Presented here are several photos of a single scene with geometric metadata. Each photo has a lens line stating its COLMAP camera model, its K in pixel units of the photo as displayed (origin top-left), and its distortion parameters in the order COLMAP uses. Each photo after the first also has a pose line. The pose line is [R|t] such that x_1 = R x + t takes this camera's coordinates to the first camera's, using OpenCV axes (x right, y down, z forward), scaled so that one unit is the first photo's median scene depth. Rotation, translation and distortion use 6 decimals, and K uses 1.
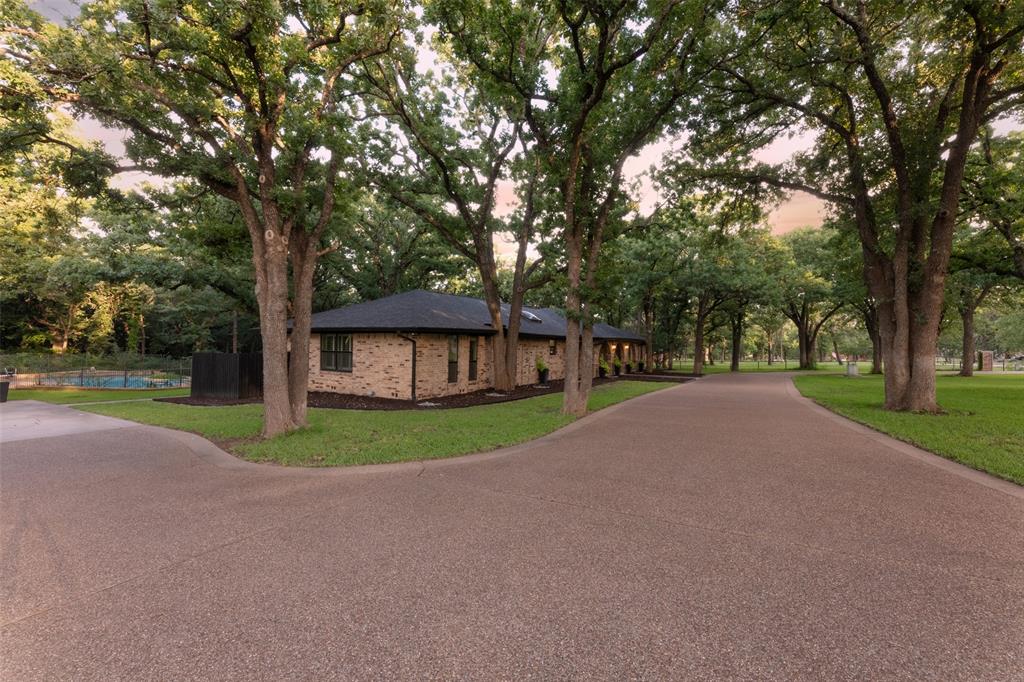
lens RADIAL K [[435.3, 0, 512.0], [0, 435.3, 341.0], [0, 0, 1]] dist [-0.000361, -0.000090]
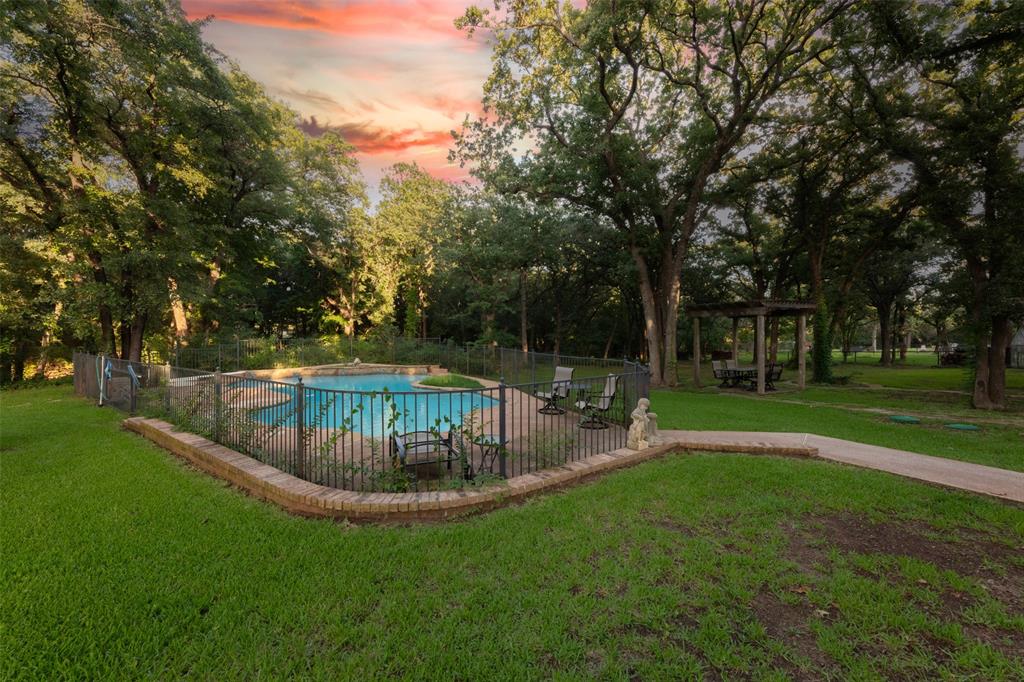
lens RADIAL K [[435.3, 0, 512.0], [0, 435.3, 341.0], [0, 0, 1]] dist [-0.000361, -0.000090]
pose [[0.863785, -0.004283, -0.503843, -0.346344], [0.016685, 0.999659, 0.020106, 0.021549], [0.503585, -0.025774, 0.863561, 0.441656]]
